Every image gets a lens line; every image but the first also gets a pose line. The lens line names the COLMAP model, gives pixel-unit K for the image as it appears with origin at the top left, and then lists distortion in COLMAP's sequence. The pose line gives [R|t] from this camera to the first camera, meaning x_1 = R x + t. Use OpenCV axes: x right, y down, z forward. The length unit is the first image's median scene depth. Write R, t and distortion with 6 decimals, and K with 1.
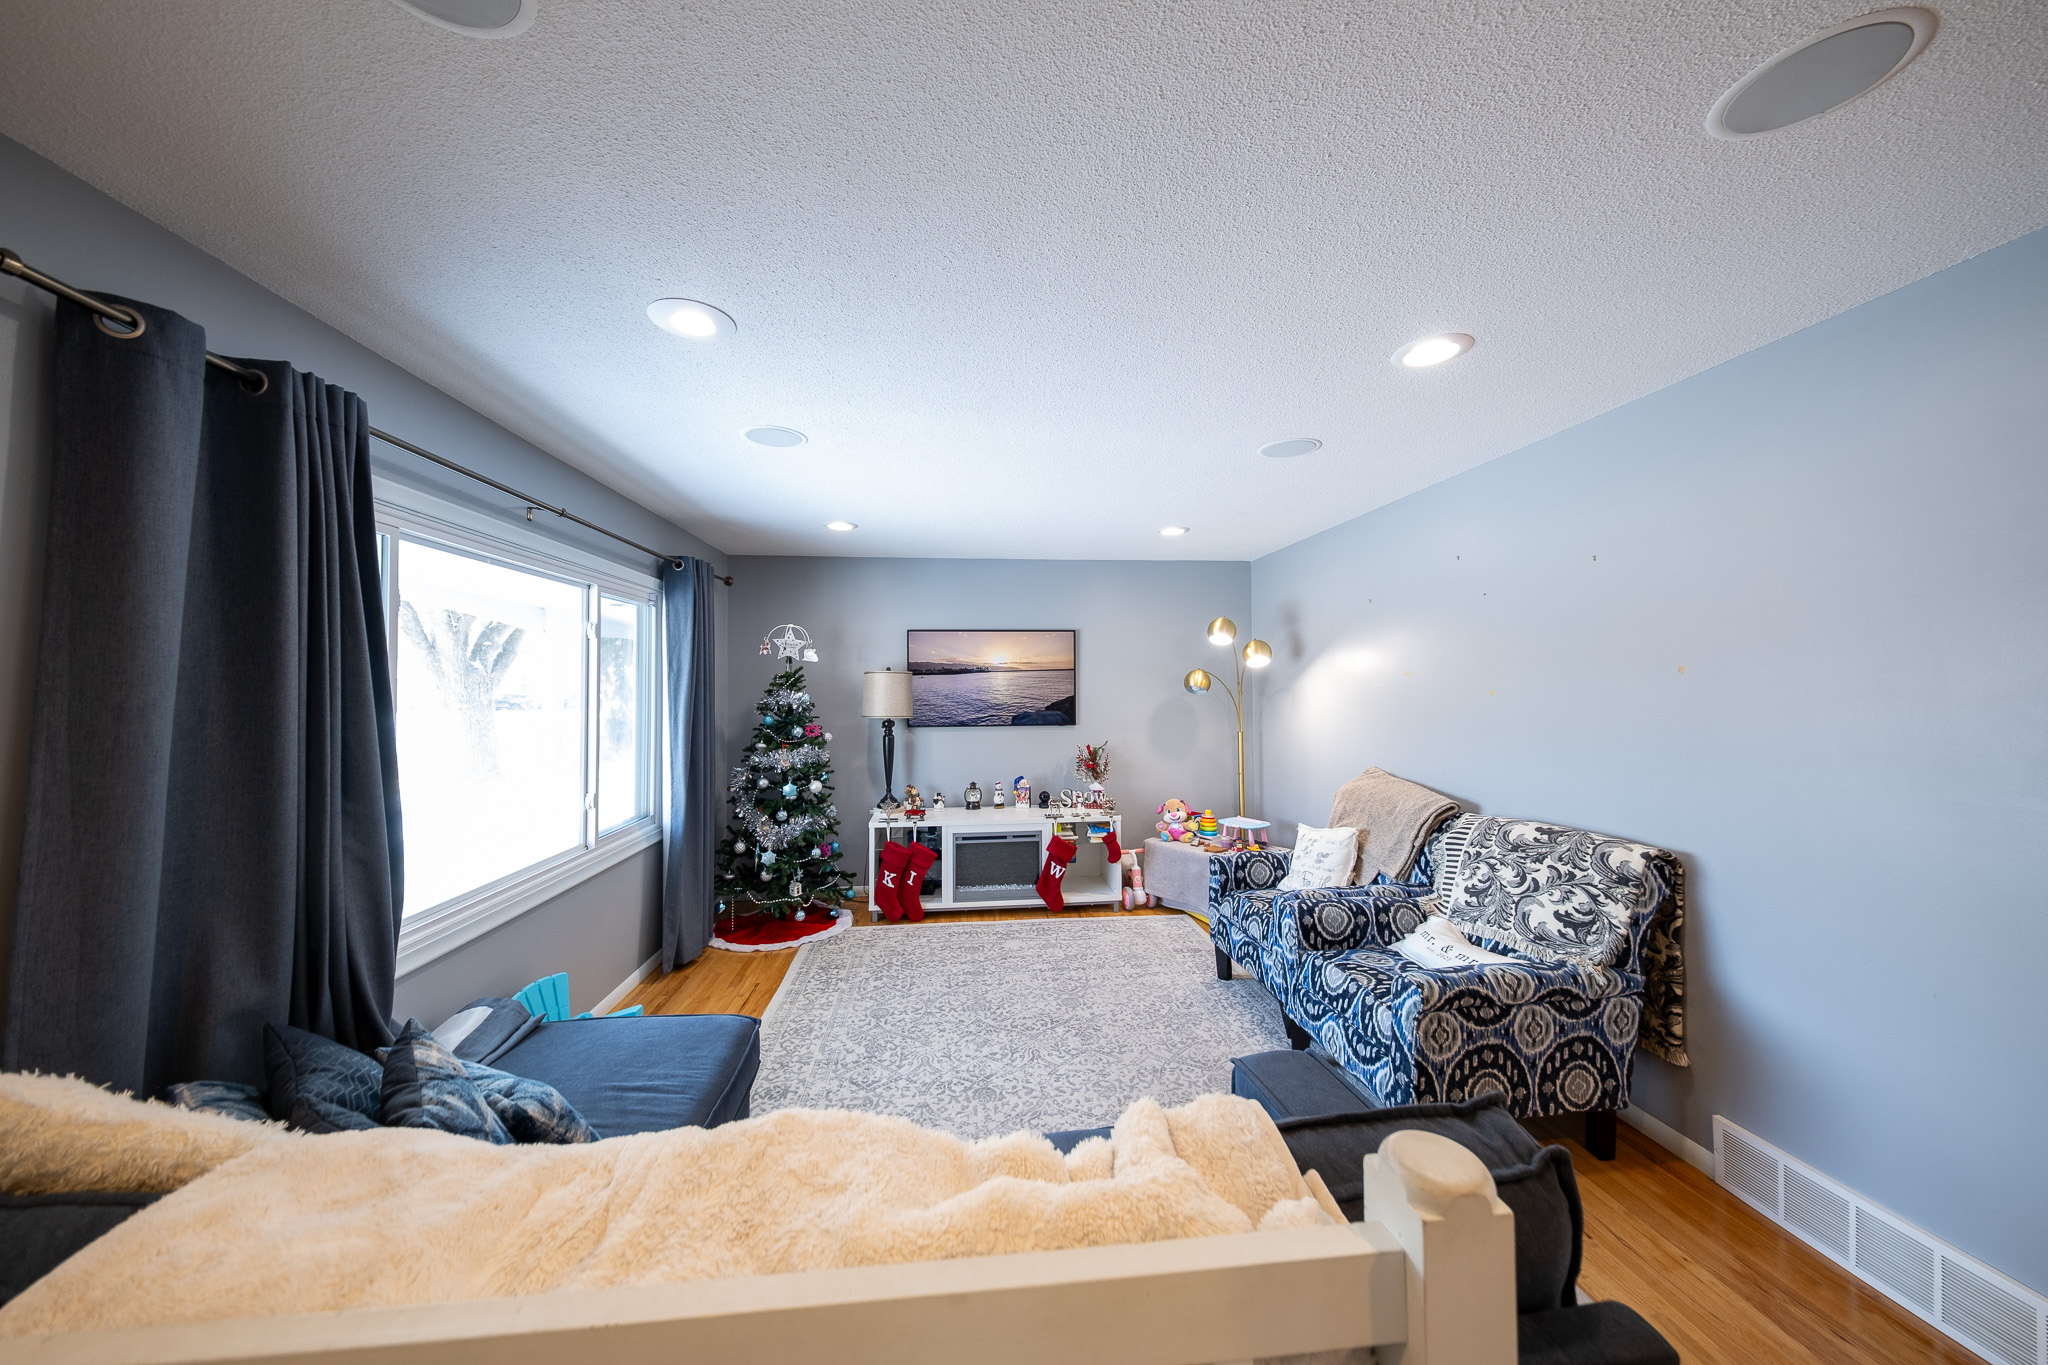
lens RADIAL K [[684.8, 0, 1020.5], [0, 684.8, 679.4], [0, 0, 1]] dist [0.014305, -0.005507]
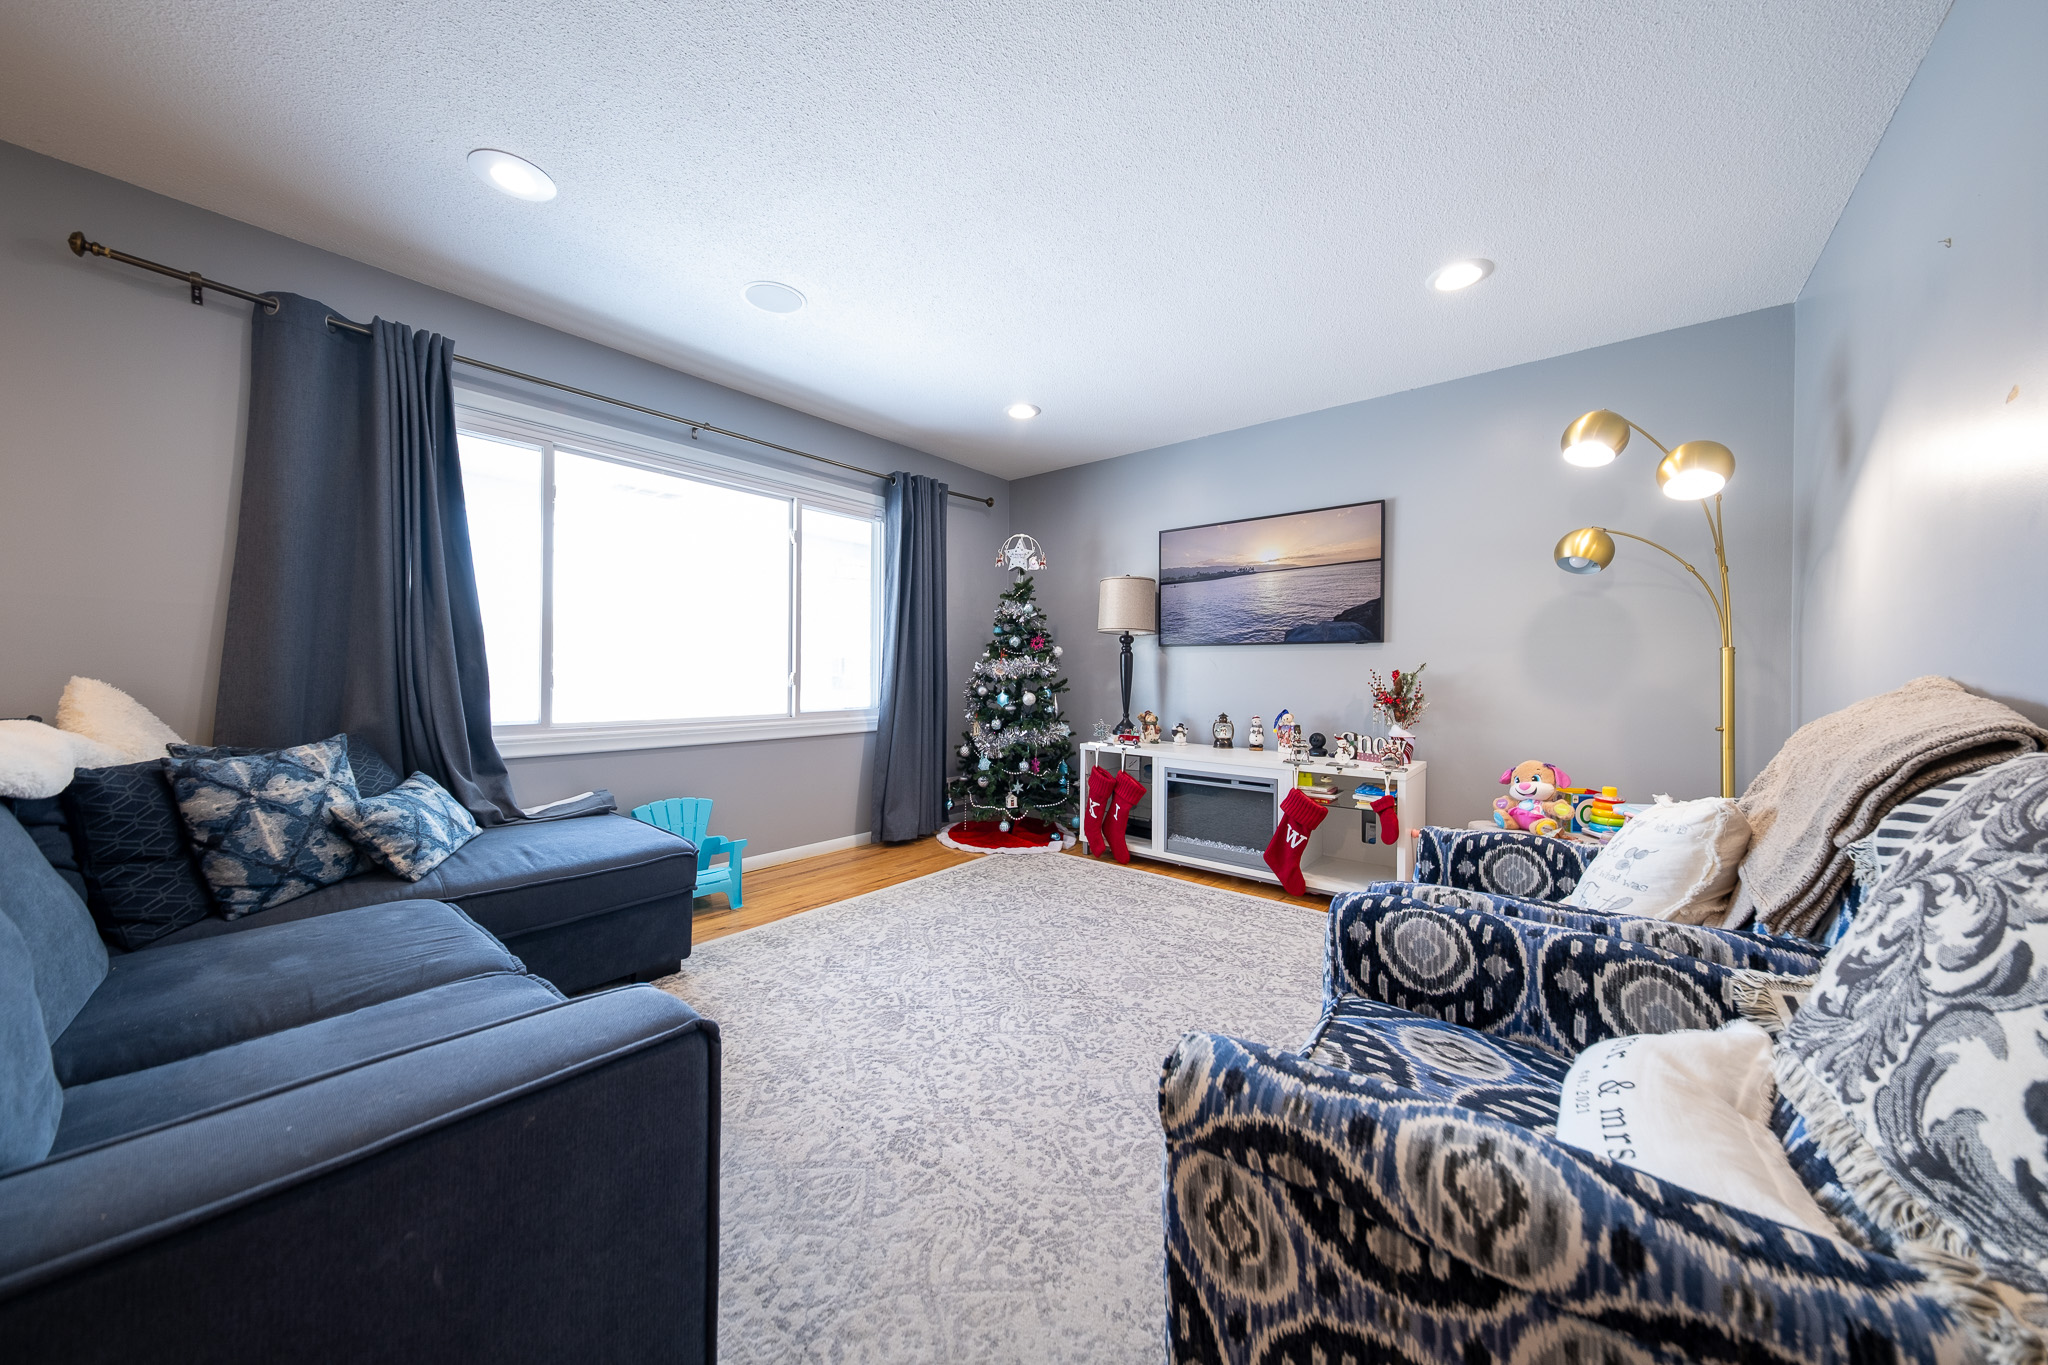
lens RADIAL K [[684.8, 0, 1020.5], [0, 684.8, 679.4], [0, 0, 1]] dist [0.014305, -0.005507]
pose [[0.704462, 0.022193, -0.709395, 0.384430], [-0.006804, 0.999676, 0.024518, 0.110141], [0.709709, -0.012446, 0.704385, 0.331591]]
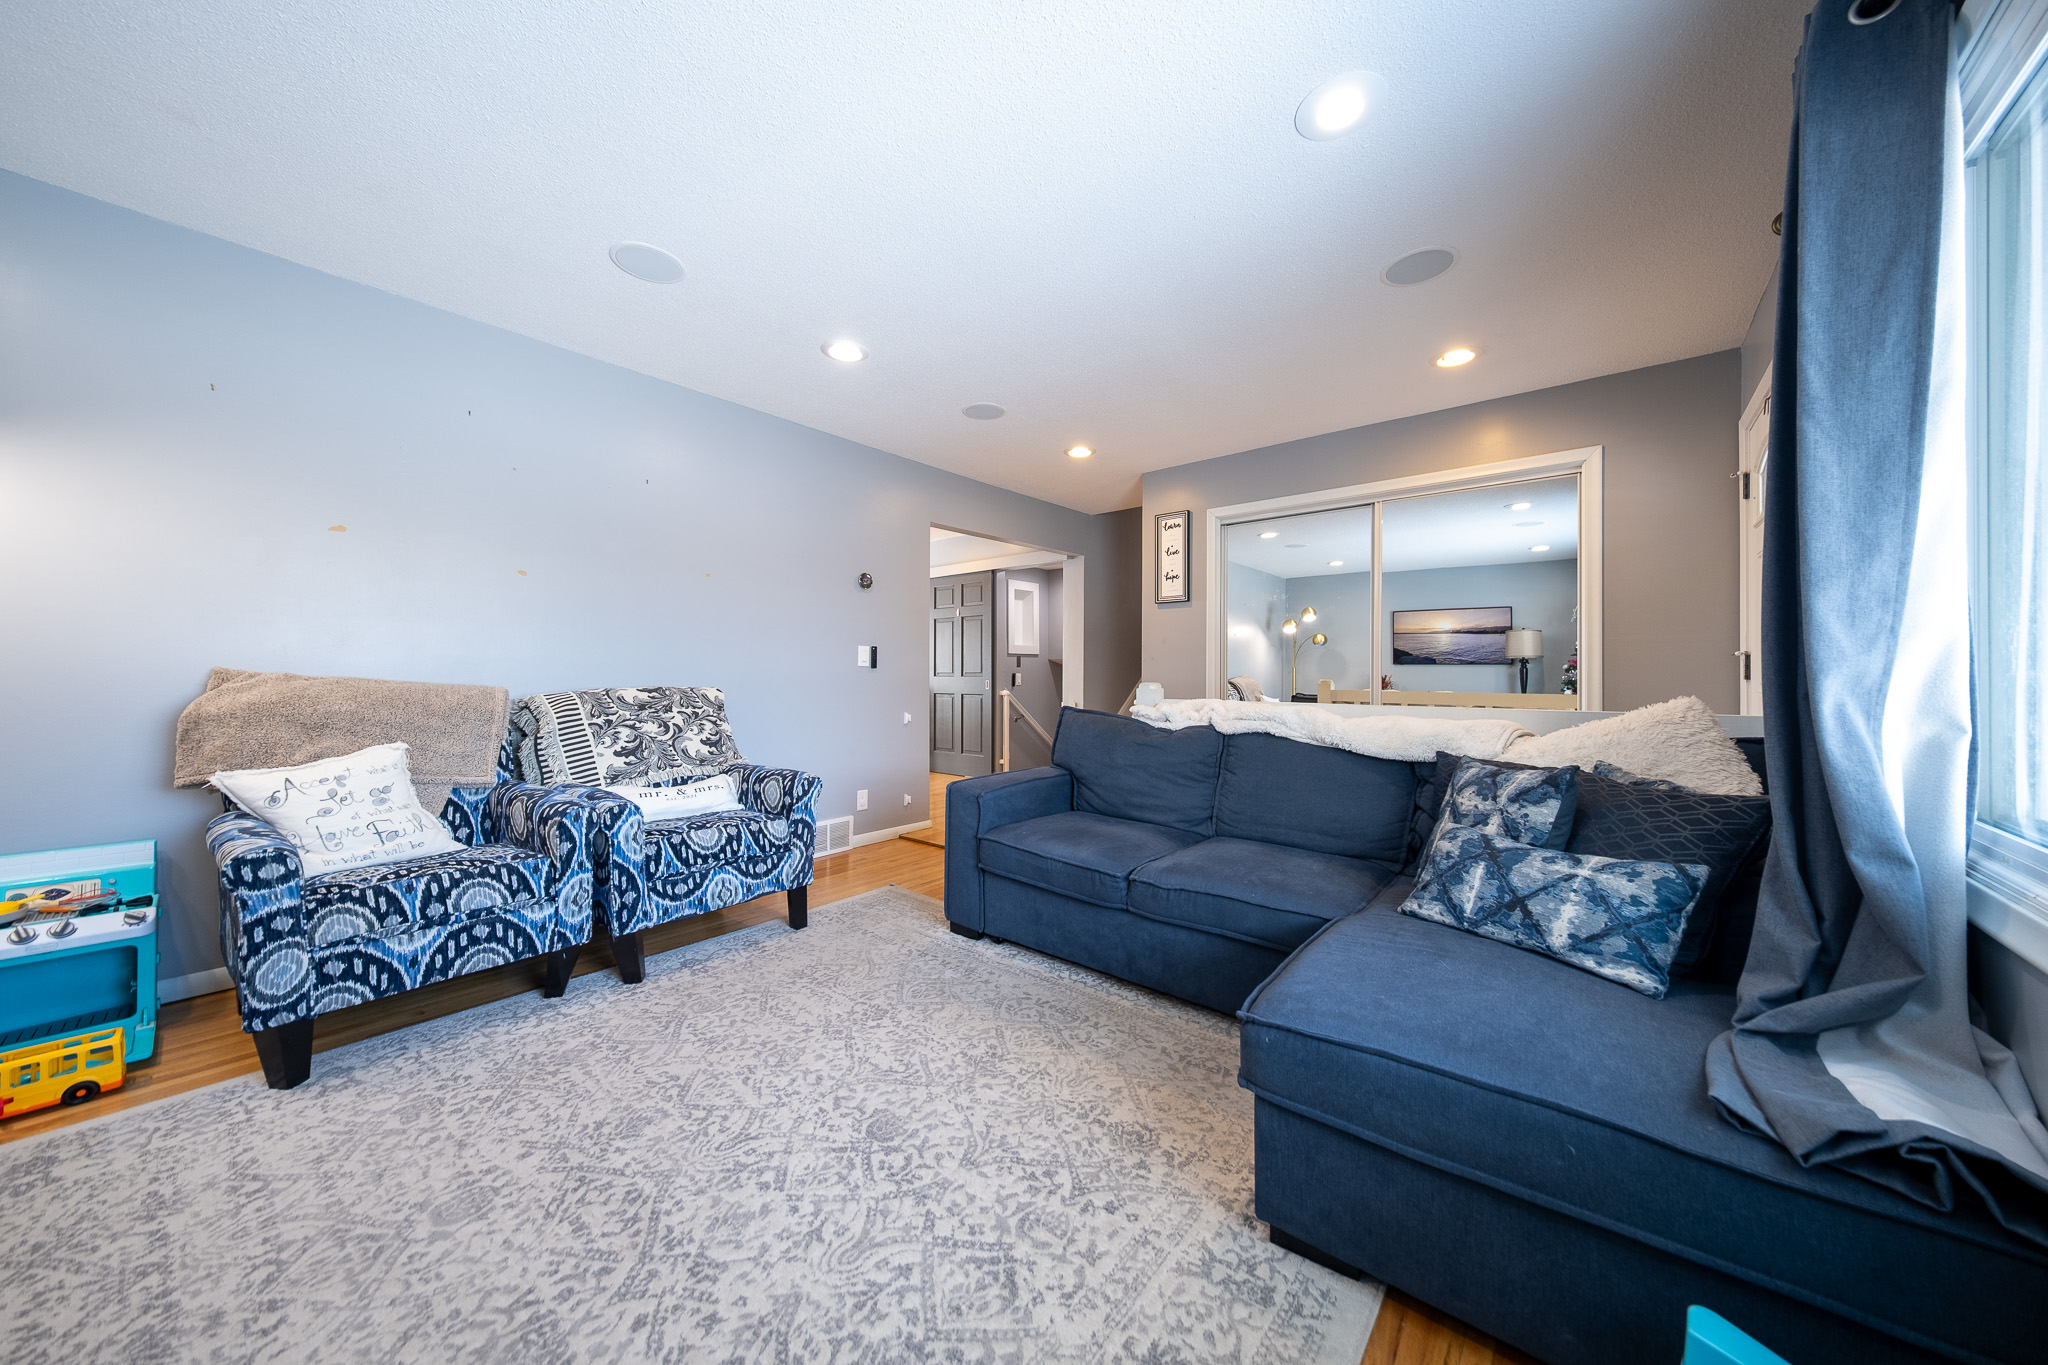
lens RADIAL K [[684.8, 0, 1020.5], [0, 684.8, 679.4], [0, 0, 1]] dist [0.014305, -0.005507]
pose [[-0.700993, -0.002716, 0.713163, -0.358375], [-0.011478, 0.999906, -0.007474, 0.120681], [-0.713076, -0.013425, -0.700958, 0.832340]]
